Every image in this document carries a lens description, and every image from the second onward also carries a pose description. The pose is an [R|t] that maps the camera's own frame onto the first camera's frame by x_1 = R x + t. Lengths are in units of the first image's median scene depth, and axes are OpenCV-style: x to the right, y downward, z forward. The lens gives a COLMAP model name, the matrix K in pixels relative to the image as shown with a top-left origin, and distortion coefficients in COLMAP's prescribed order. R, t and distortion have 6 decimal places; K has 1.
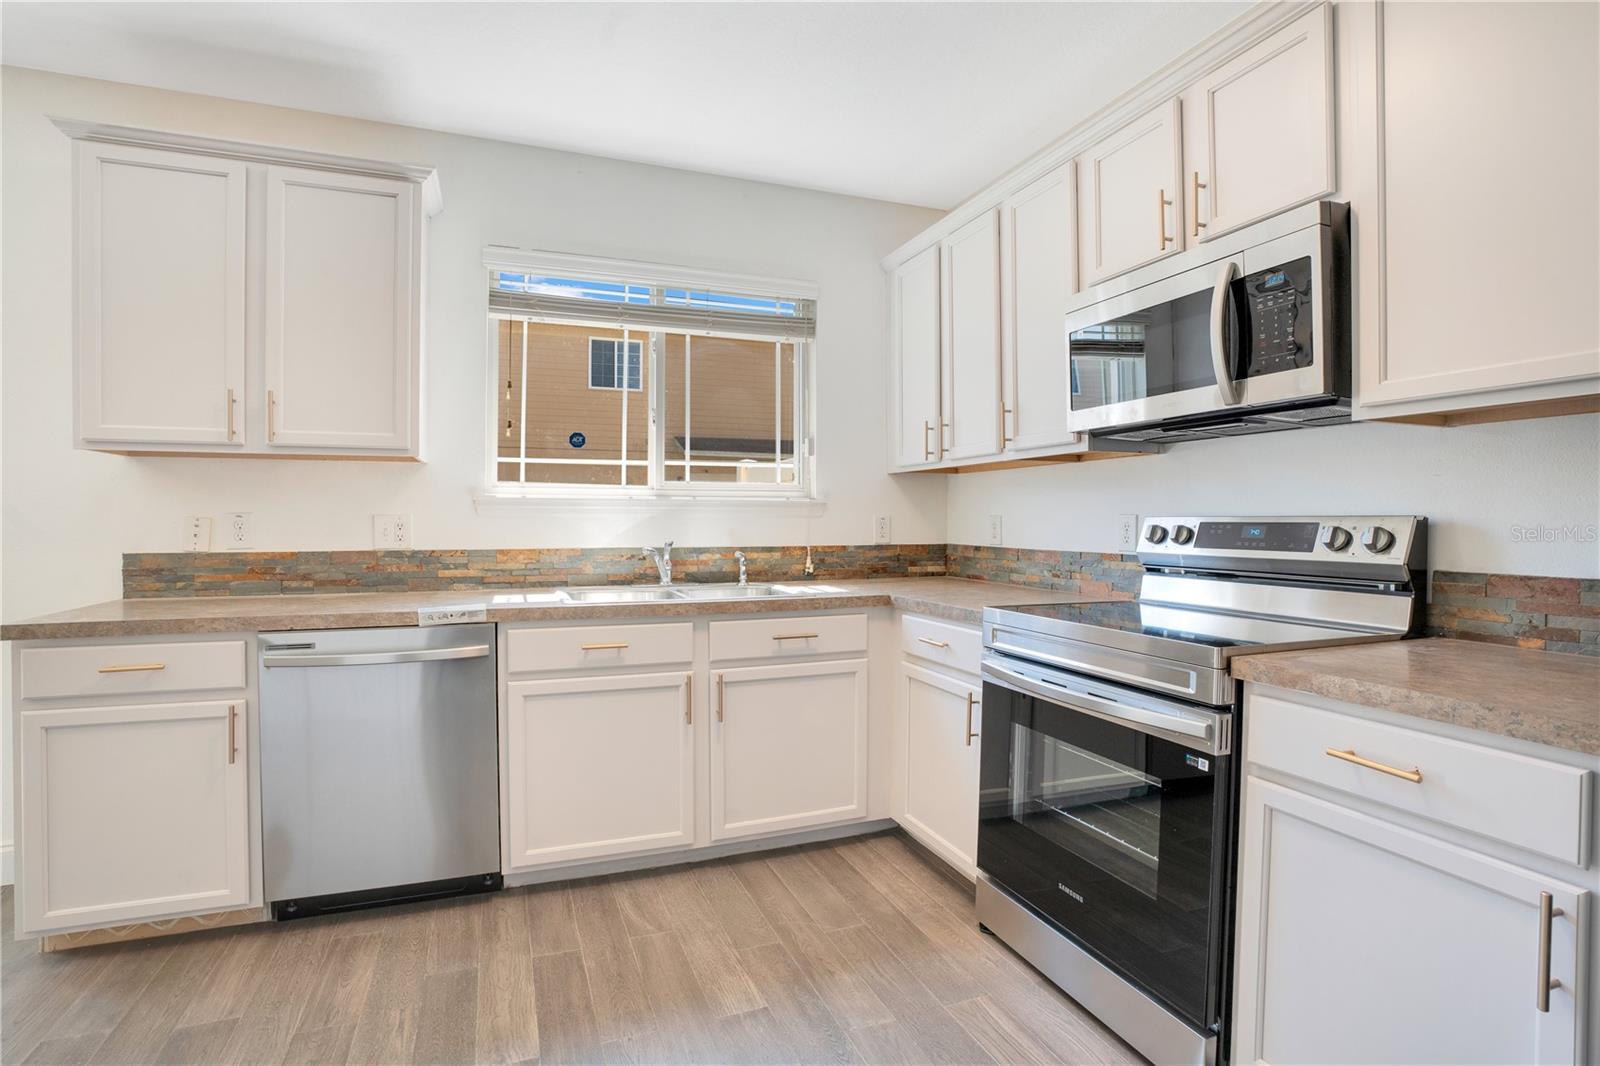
lens RADIAL K [[757.5, 0, 808.2], [0, 757.5, 527.0], [0, 0, 1]] dist [-0.067903, 0.023005]
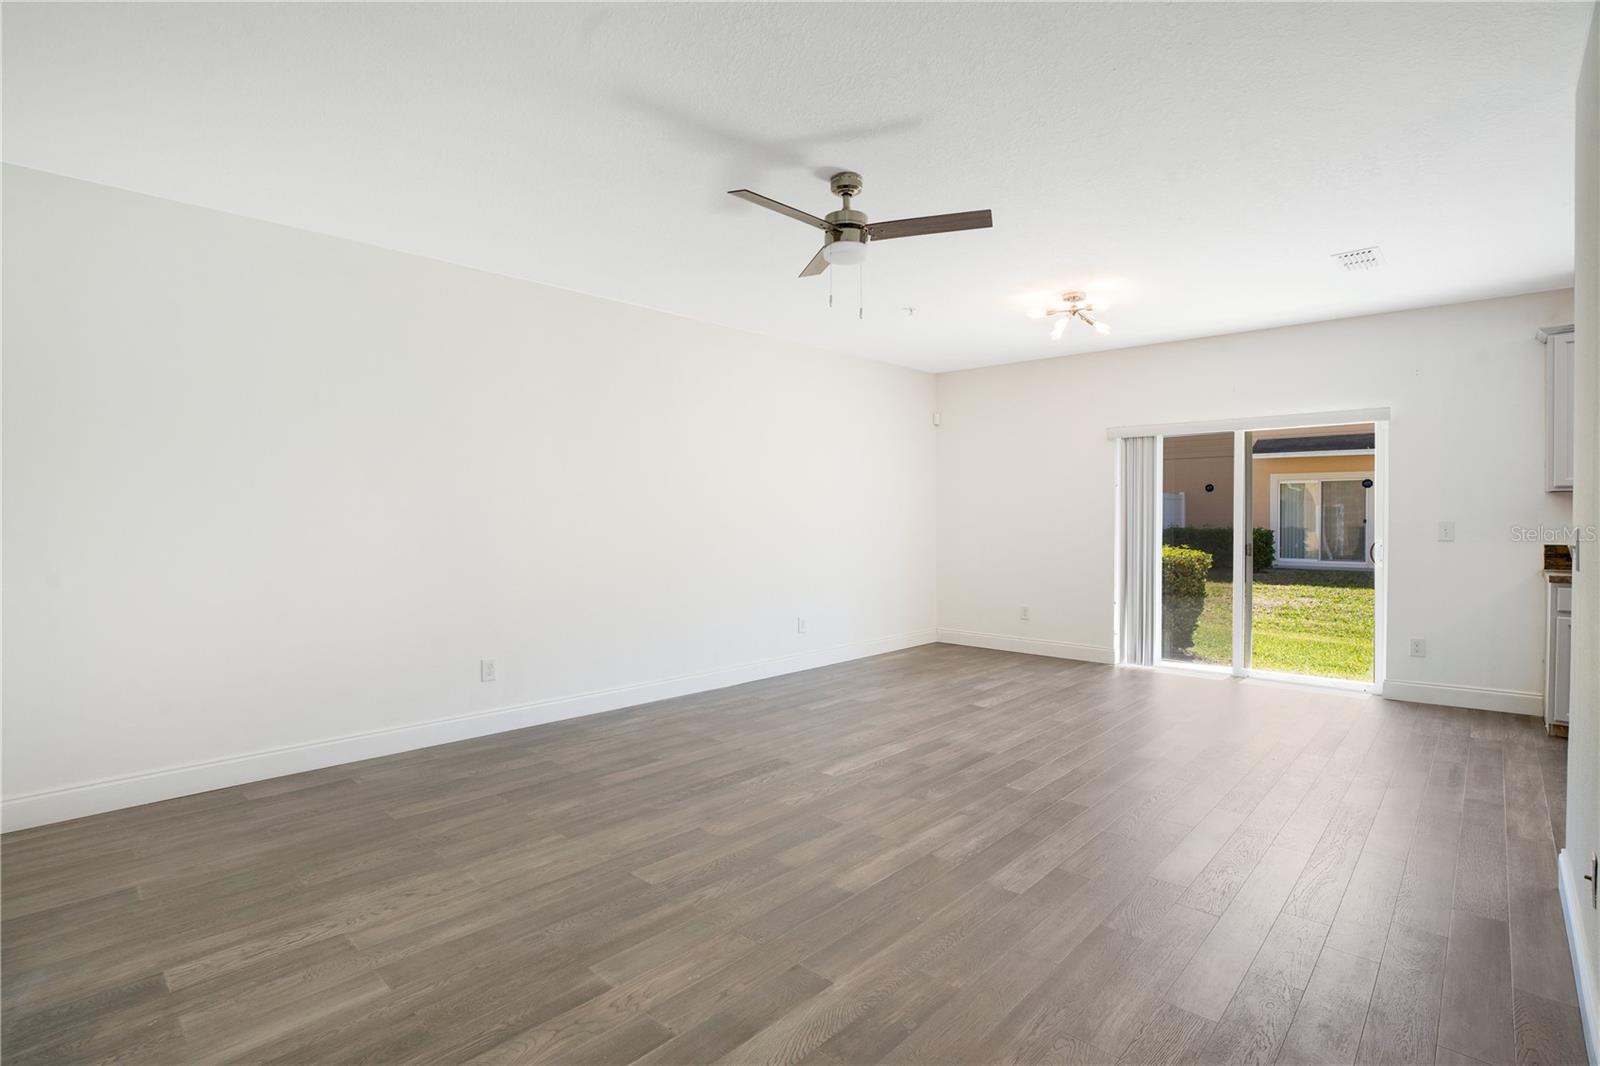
lens RADIAL K [[739.2, 0, 796.5], [0, 739.2, 505.5], [0, 0, 1]] dist [-0.001470, -0.000302]
pose [[0.428319, -0.015618, -0.903493, -0.035018], [-0.012920, 0.999643, -0.023405, 0.004640], [0.903535, 0.021698, 0.427964, -1.432578]]
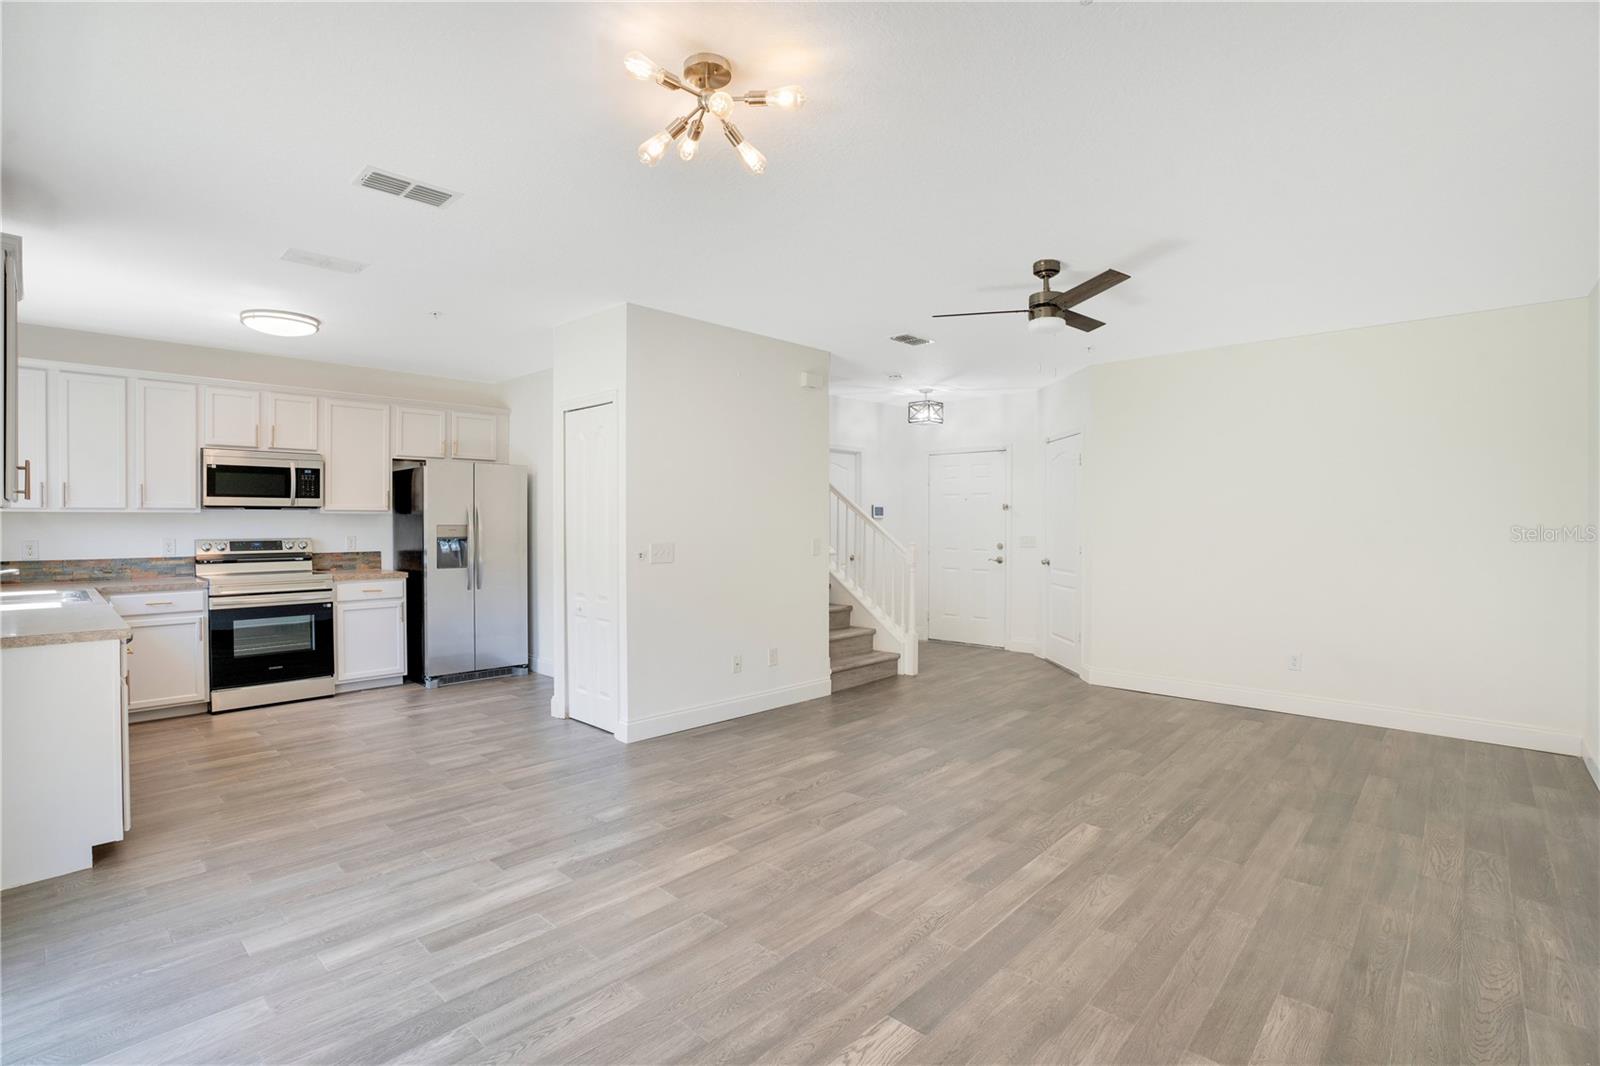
lens RADIAL K [[748.2, 0, 787.3], [0, 748.2, 529.7], [0, 0, 1]] dist [-0.068714, 0.027980]
pose [[-0.424200, -0.015152, 0.905442, -2.218412], [0.004644, 0.999810, 0.018907, -0.073661], [-0.905557, 0.012225, -0.424049, 0.262479]]
